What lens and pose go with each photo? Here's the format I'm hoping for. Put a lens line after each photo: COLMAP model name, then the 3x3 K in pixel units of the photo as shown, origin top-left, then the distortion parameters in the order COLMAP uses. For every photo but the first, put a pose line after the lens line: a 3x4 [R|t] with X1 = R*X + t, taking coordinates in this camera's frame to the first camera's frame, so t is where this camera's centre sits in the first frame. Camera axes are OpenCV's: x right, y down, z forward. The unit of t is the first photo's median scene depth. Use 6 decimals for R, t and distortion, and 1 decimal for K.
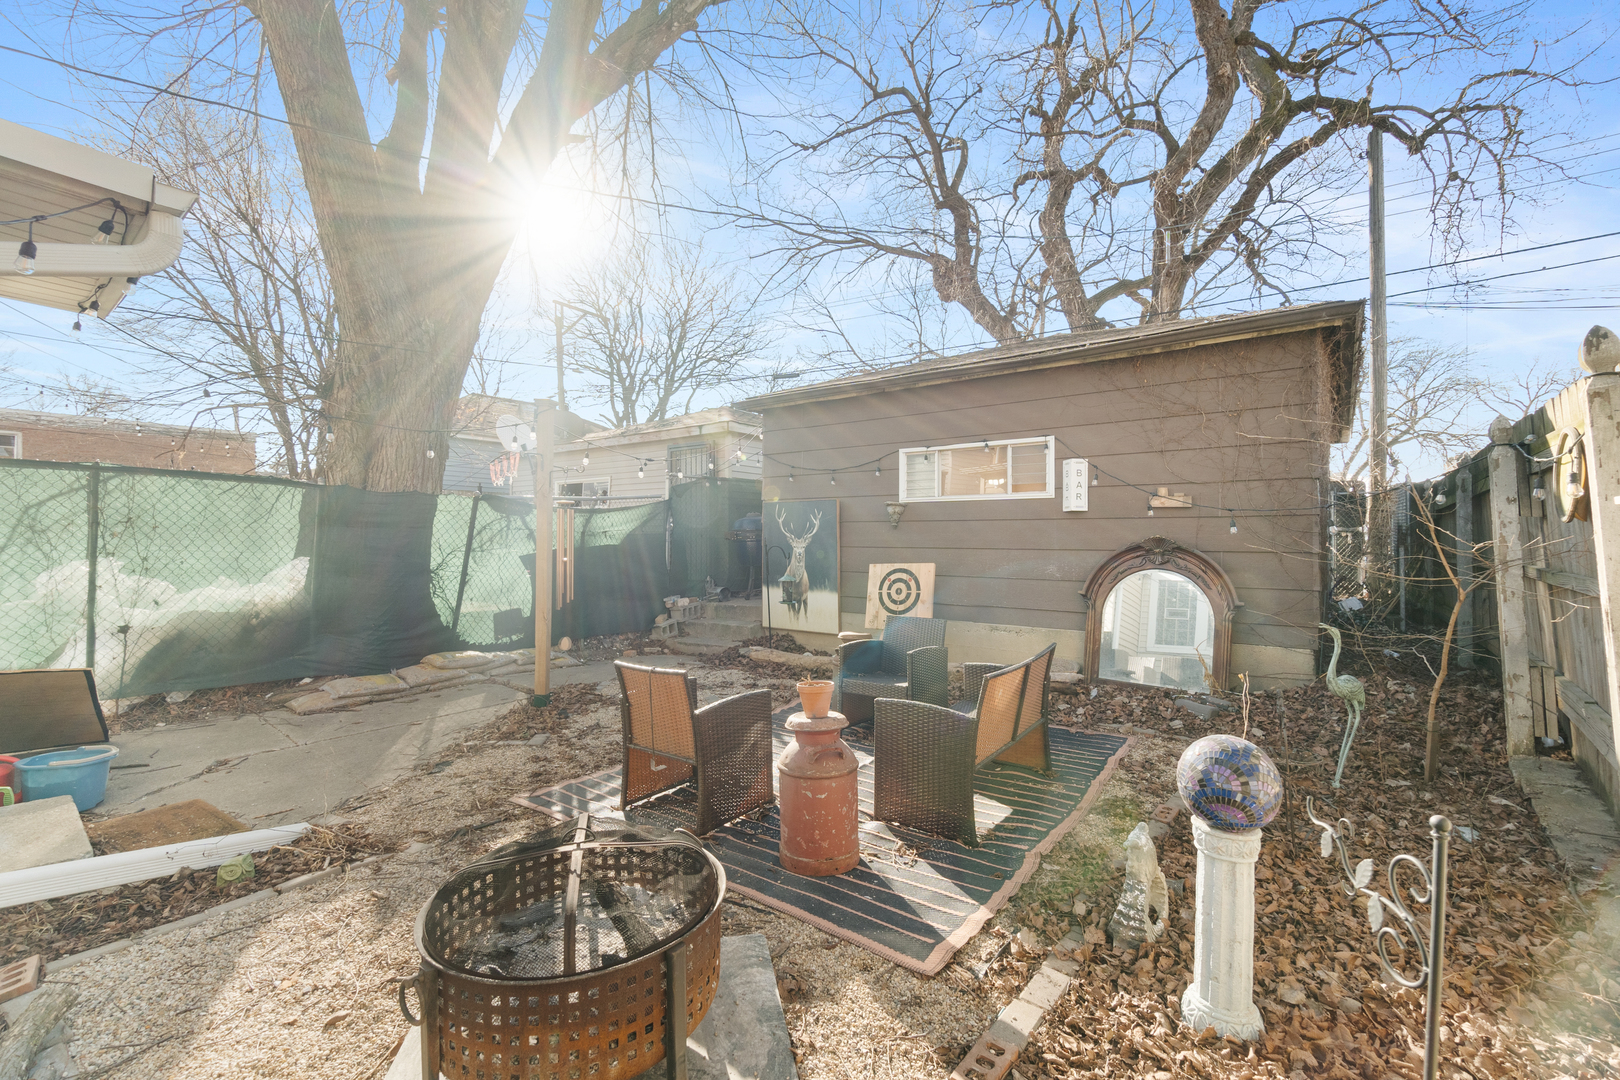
lens RADIAL K [[711.3, 0, 810.2], [0, 711.3, 539.8], [0, 0, 1]] dist [-0.001758, -0.000323]
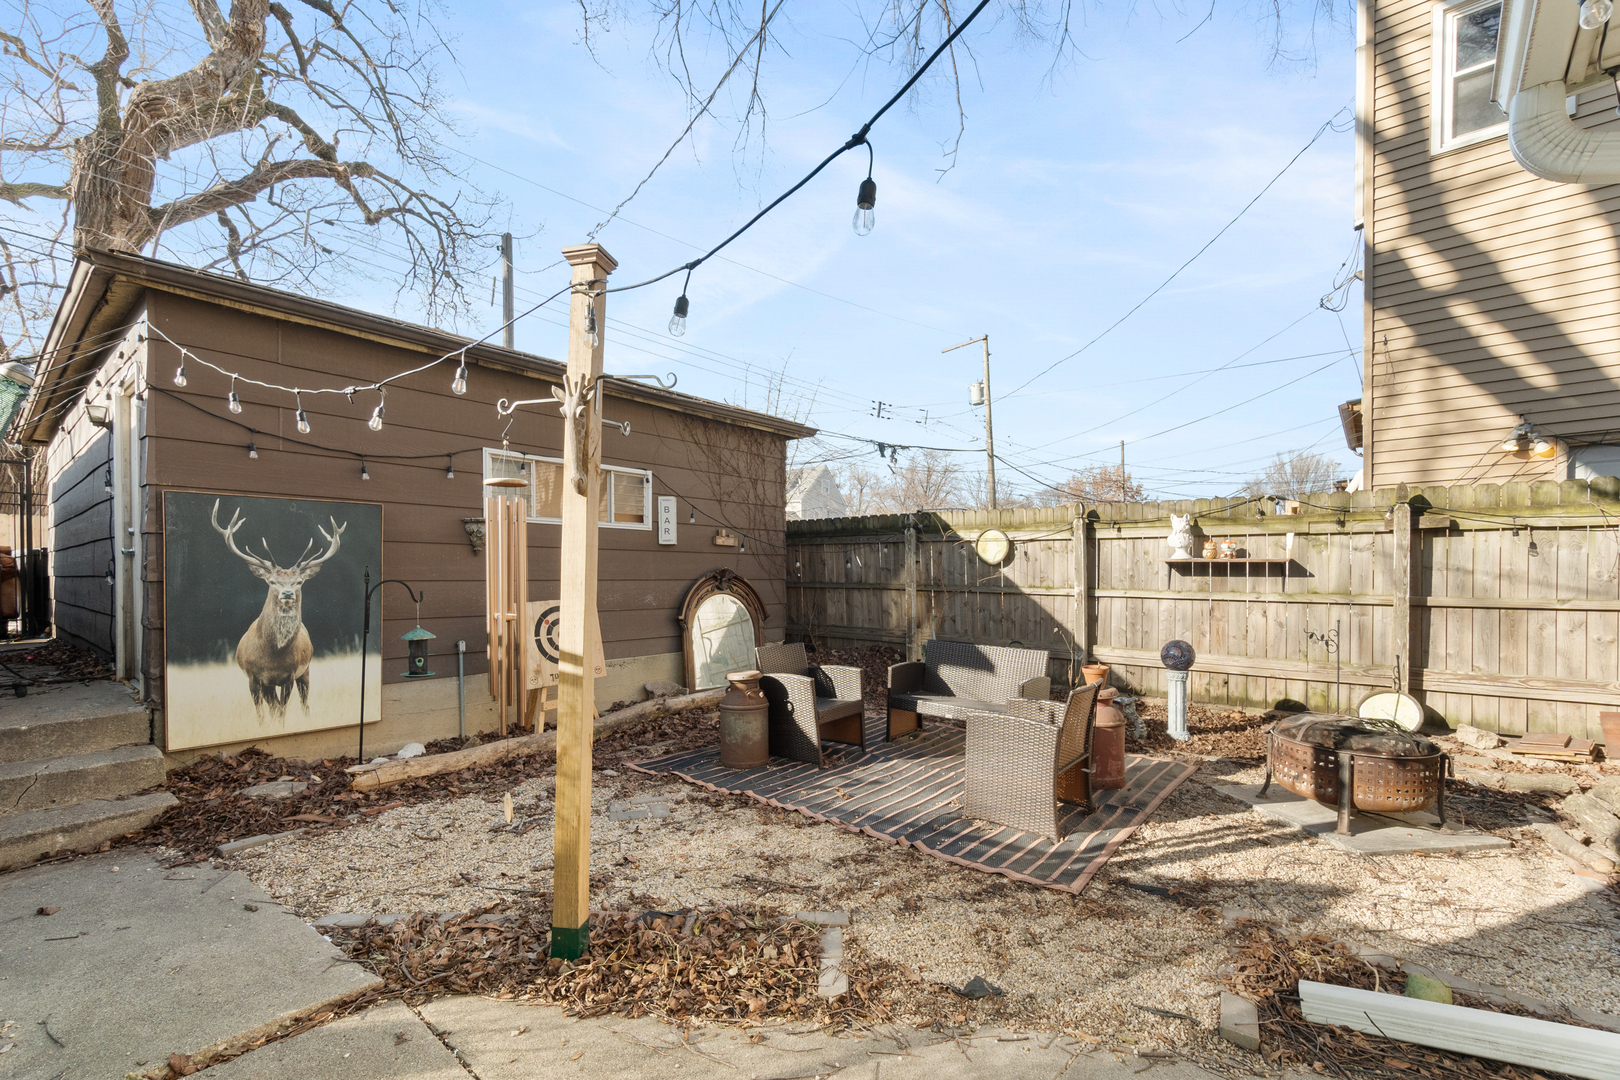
lens RADIAL K [[711.3, 0, 820.9], [0, 711.3, 583.8], [0, 0, 1]] dist [-0.001758, -0.000323]
pose [[0.014133, -0.015747, 0.999776, -0.658366], [0.001327, 0.999875, 0.015730, 0.003178], [-0.999899, 0.001104, 0.014152, 0.689264]]
